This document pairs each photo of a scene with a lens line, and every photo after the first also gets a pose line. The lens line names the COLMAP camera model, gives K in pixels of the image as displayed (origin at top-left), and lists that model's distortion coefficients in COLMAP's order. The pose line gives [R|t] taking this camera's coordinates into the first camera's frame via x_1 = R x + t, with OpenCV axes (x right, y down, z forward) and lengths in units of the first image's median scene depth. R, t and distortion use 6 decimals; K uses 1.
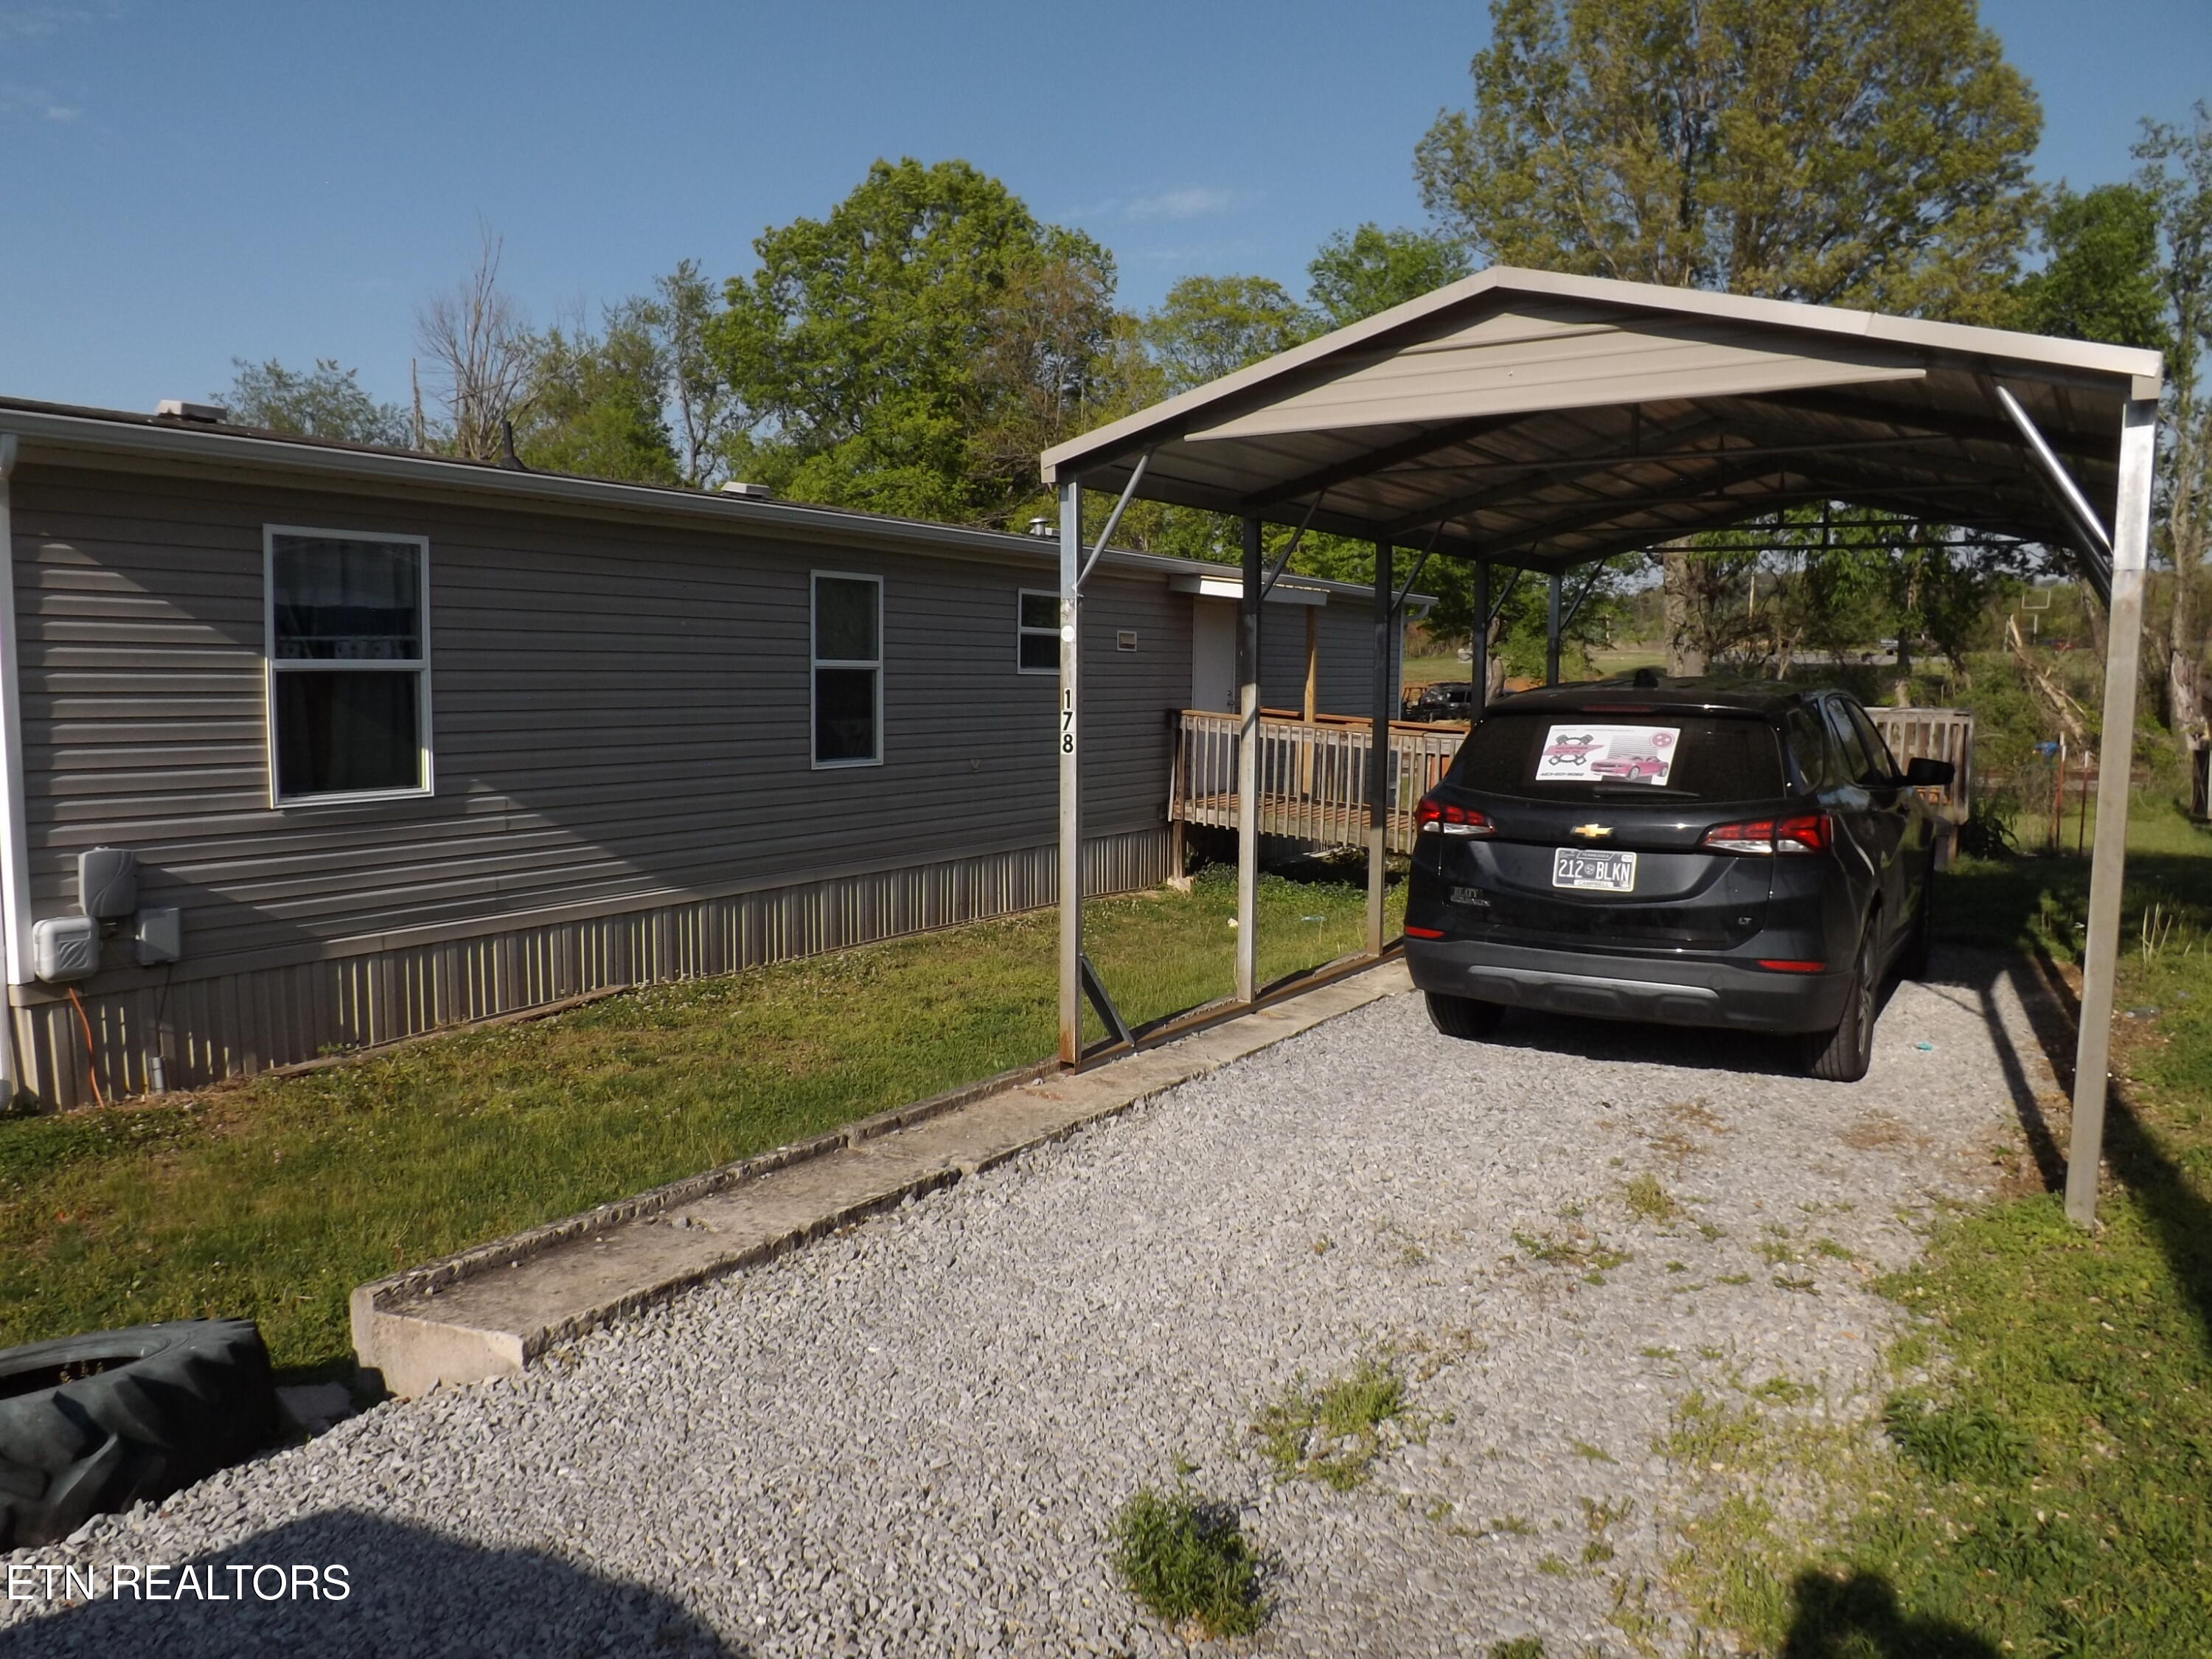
lens RADIAL K [[1550.4, 0, 1106.0], [0, 1550.4, 829.5], [0, 0, 1]] dist [-0.073108, 0.032029]
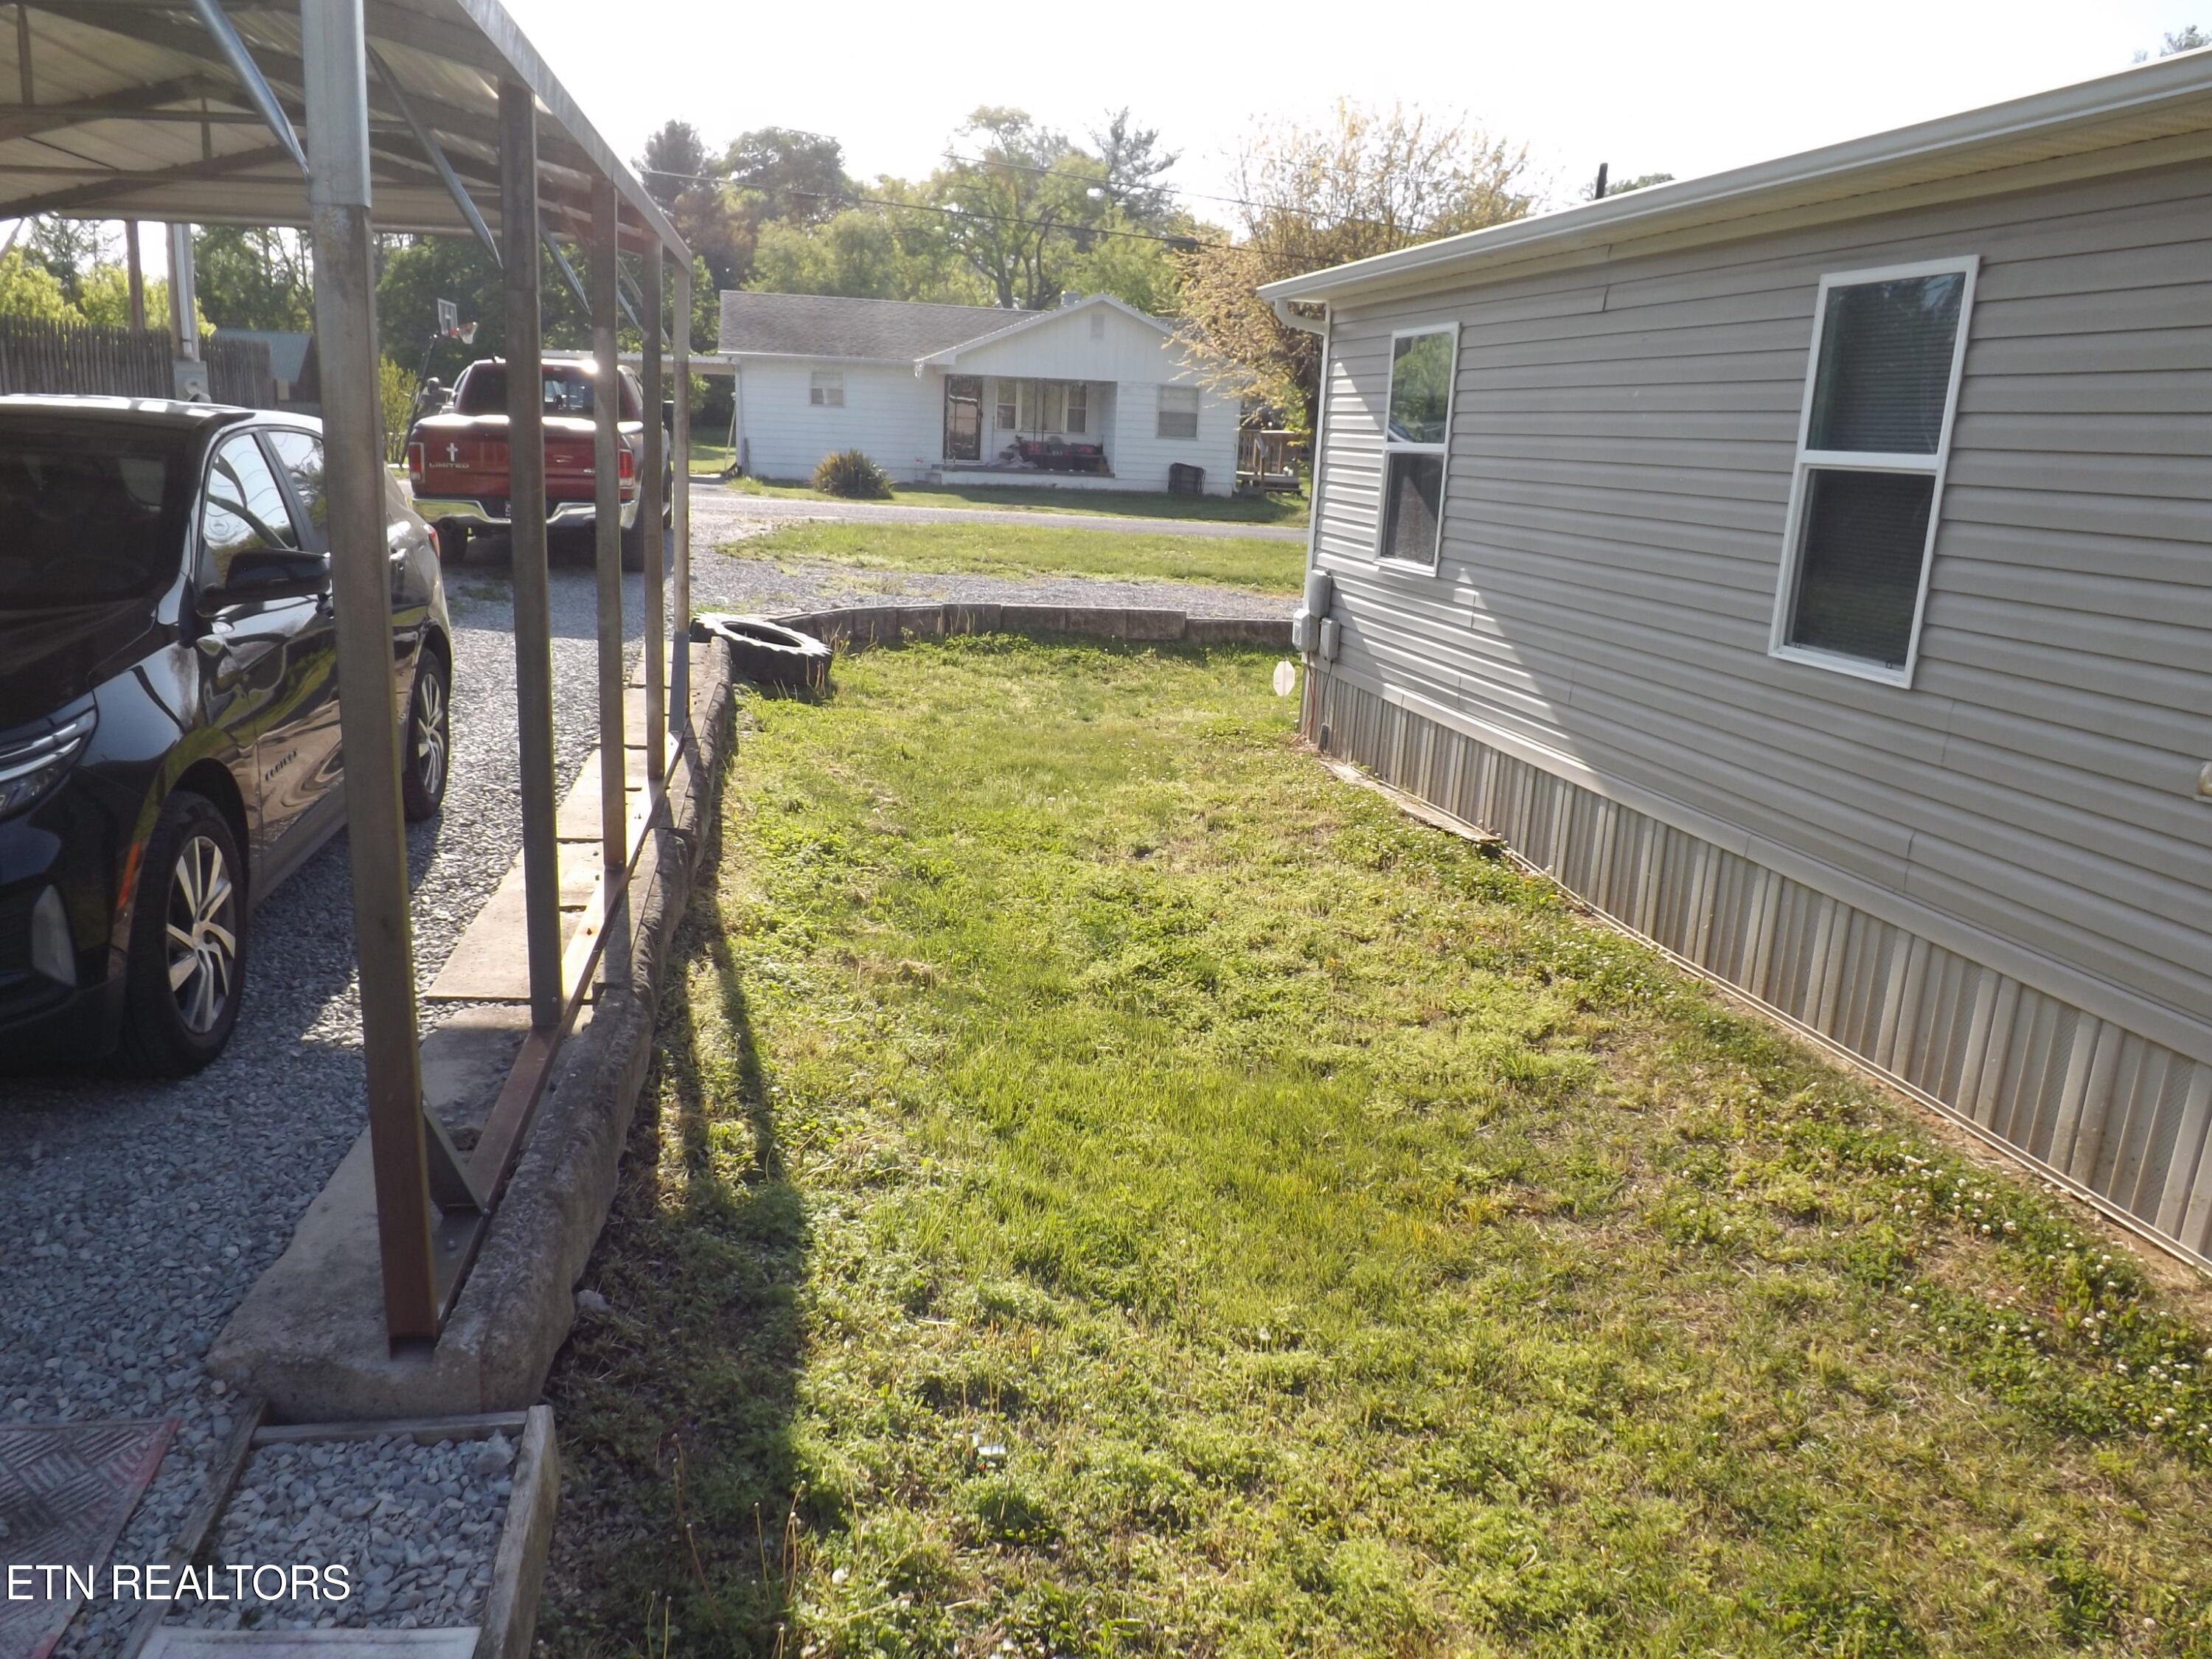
lens RADIAL K [[1550.4, 0, 1106.0], [0, 1550.4, 829.5], [0, 0, 1]] dist [-0.073108, 0.032029]
pose [[-0.718238, 0.124921, -0.684492, 0.354542], [-0.125404, 0.944401, 0.303941, -0.115447], [0.684404, 0.304140, -0.662639, 1.217135]]
